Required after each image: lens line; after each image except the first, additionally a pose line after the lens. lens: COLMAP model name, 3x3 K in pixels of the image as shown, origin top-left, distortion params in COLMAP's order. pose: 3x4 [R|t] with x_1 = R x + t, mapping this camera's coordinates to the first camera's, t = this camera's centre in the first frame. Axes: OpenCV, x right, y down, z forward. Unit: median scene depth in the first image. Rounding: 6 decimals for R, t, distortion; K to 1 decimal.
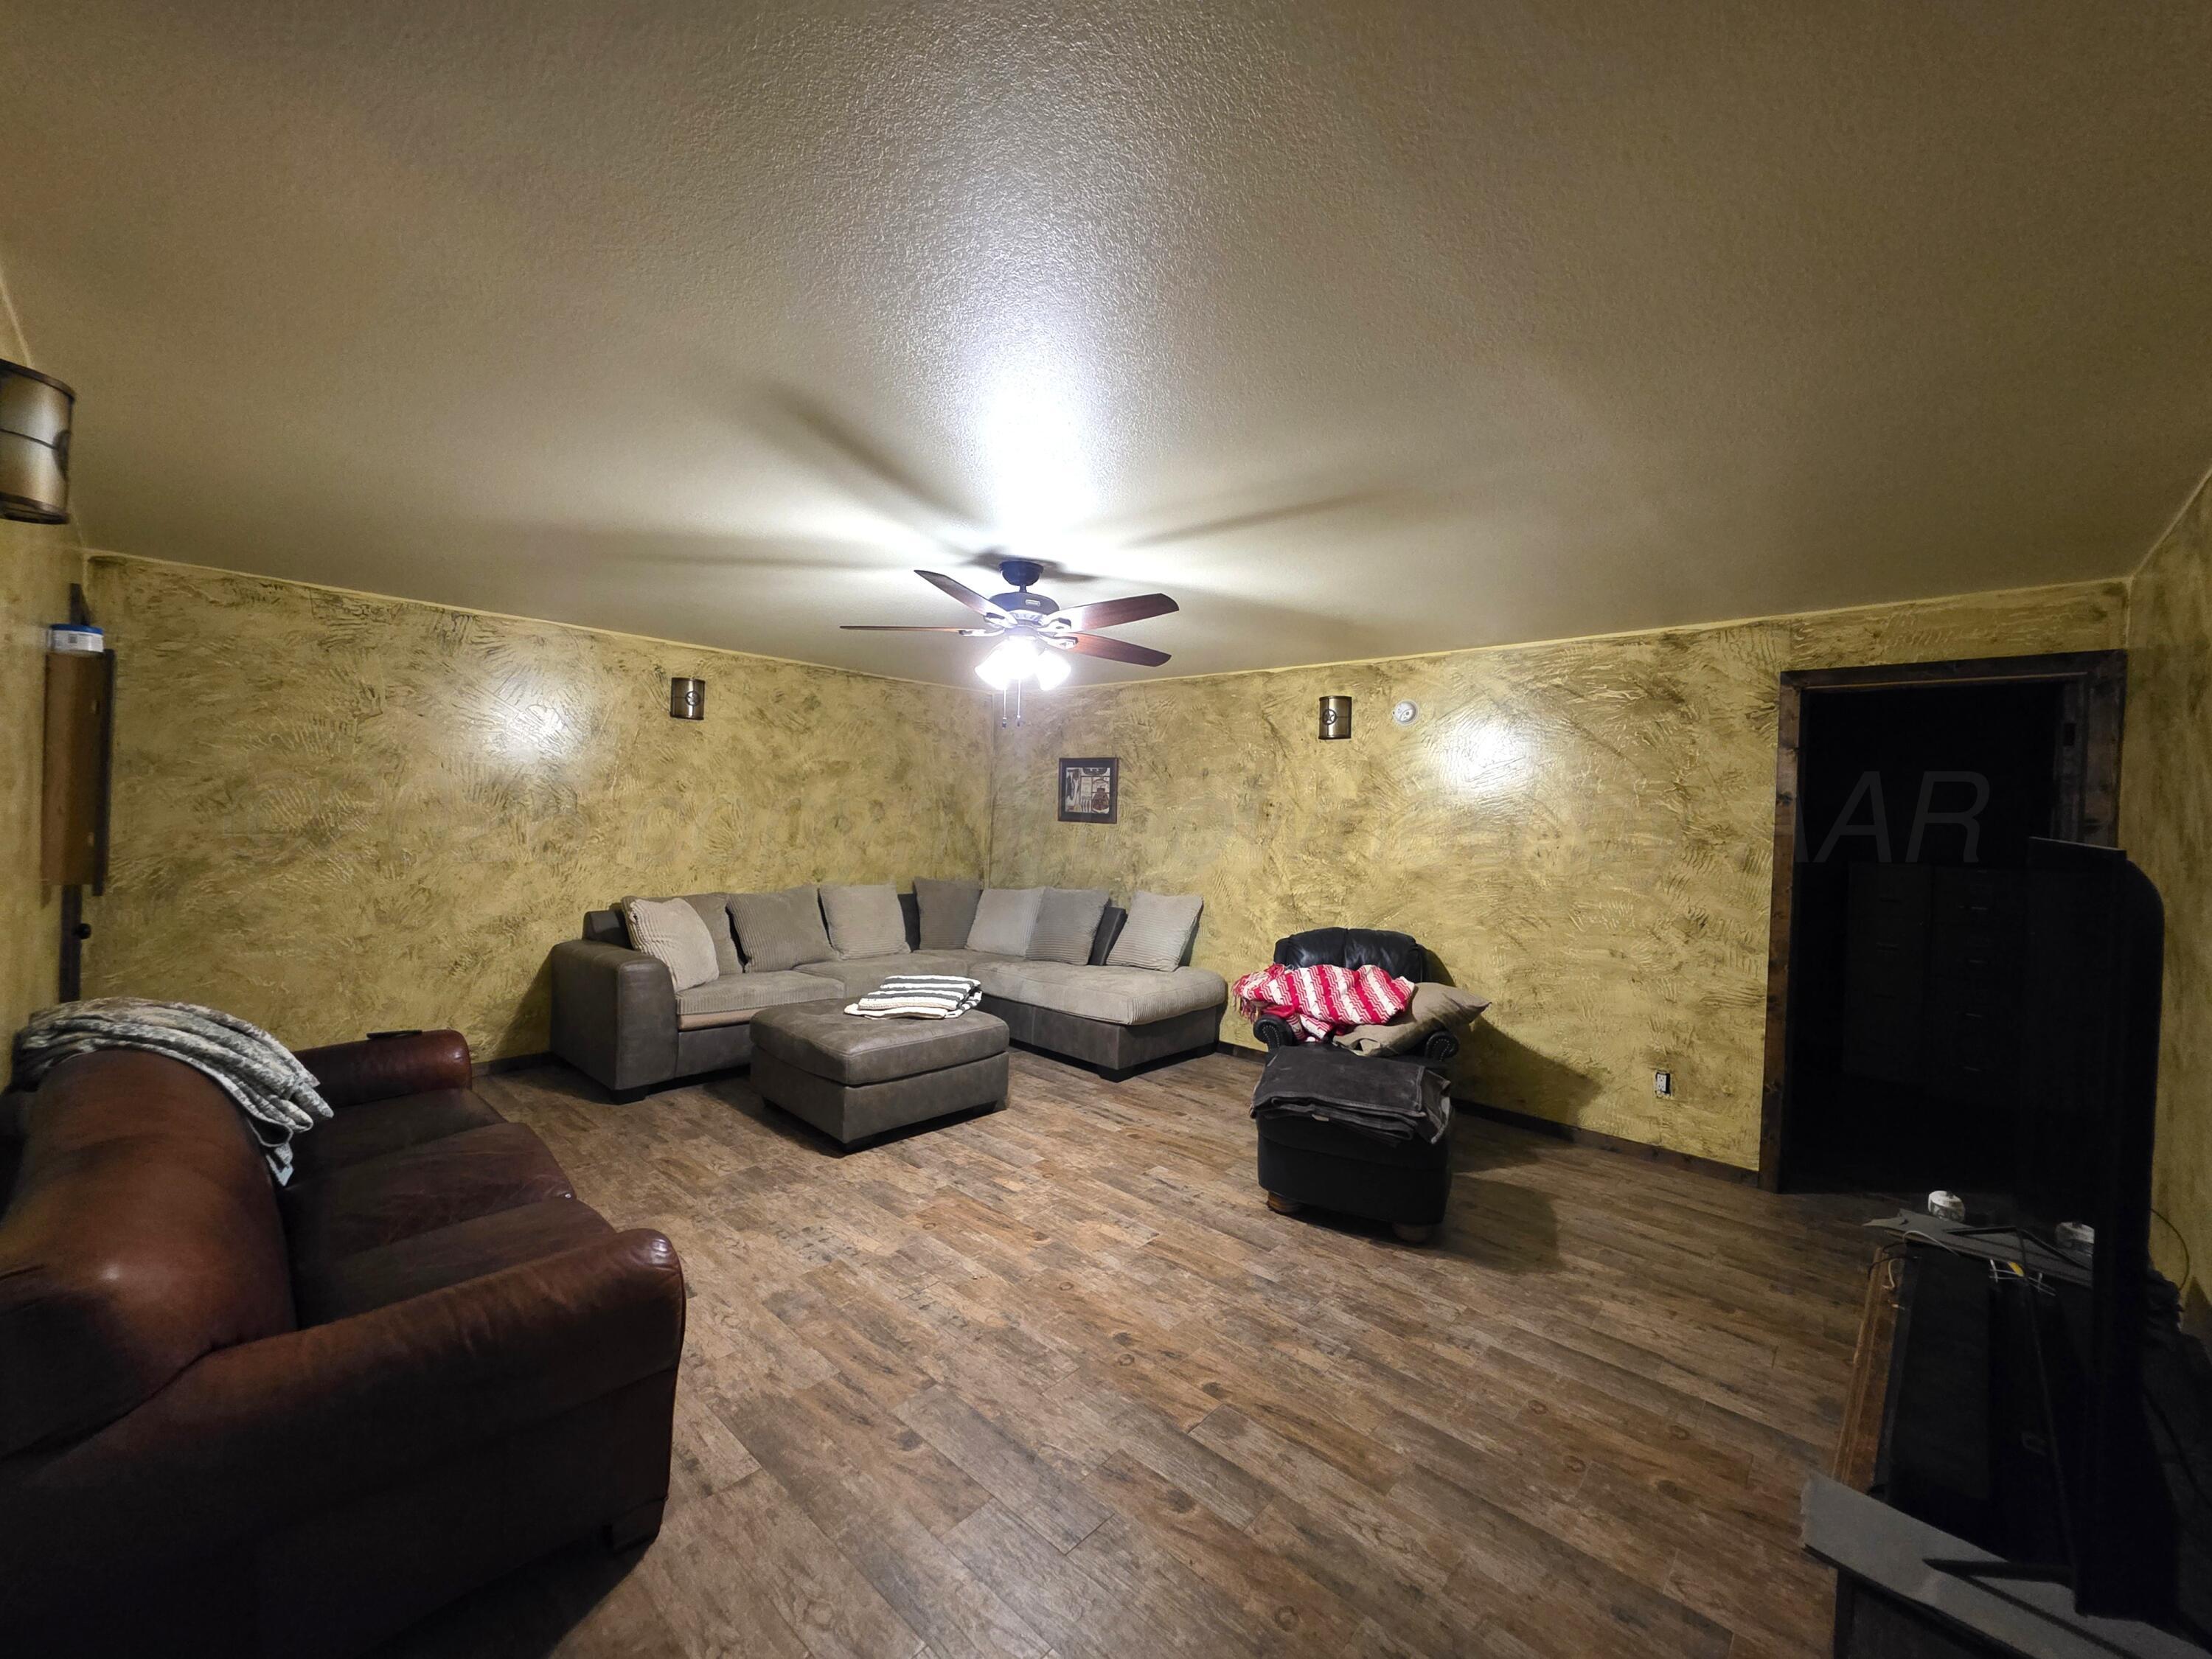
lens RADIAL K [[883.0, 0, 1103.6], [0, 883.0, 822.3], [0, 0, 1]] dist [0.003580, 0.000228]
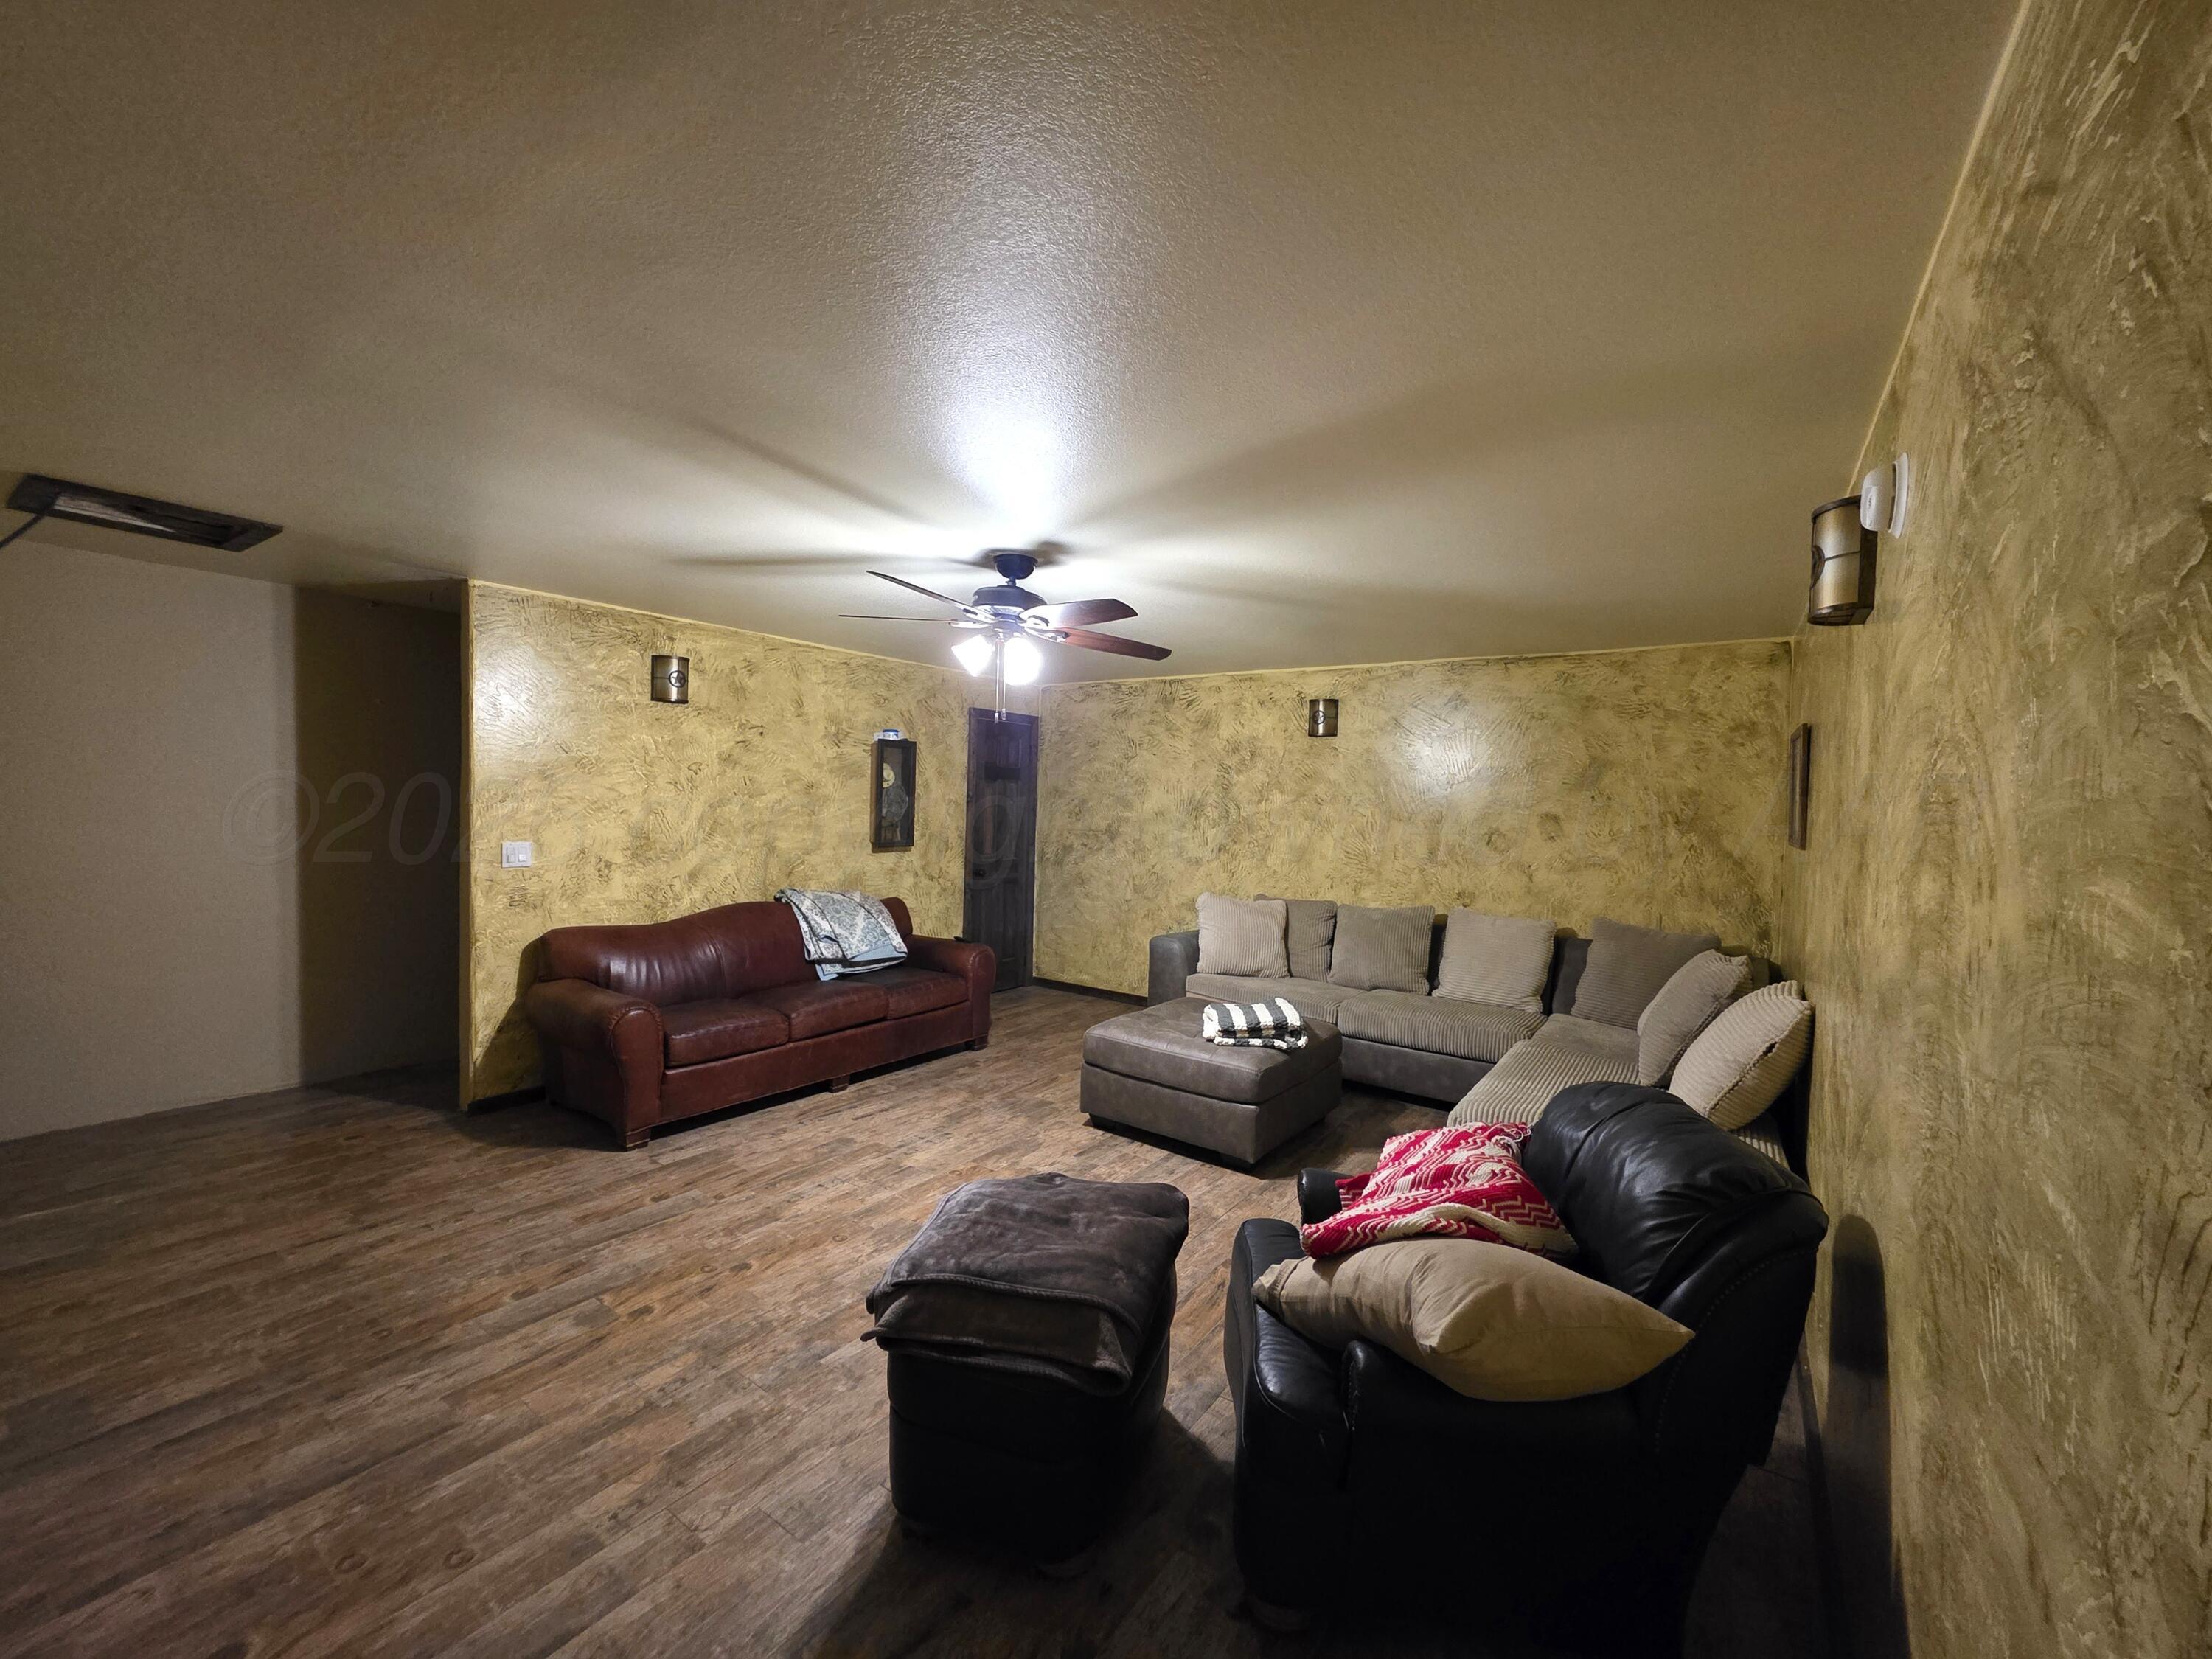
lens RADIAL K [[883.0, 0, 1103.7], [0, 883.0, 822.8], [0, 0, 1]] dist [0.003580, 0.000228]
pose [[0.128047, -0.003855, -0.991761, 0.718739], [-0.039867, 0.999164, -0.009031, 0.009981], [0.990967, 0.040695, 0.127786, 0.778135]]
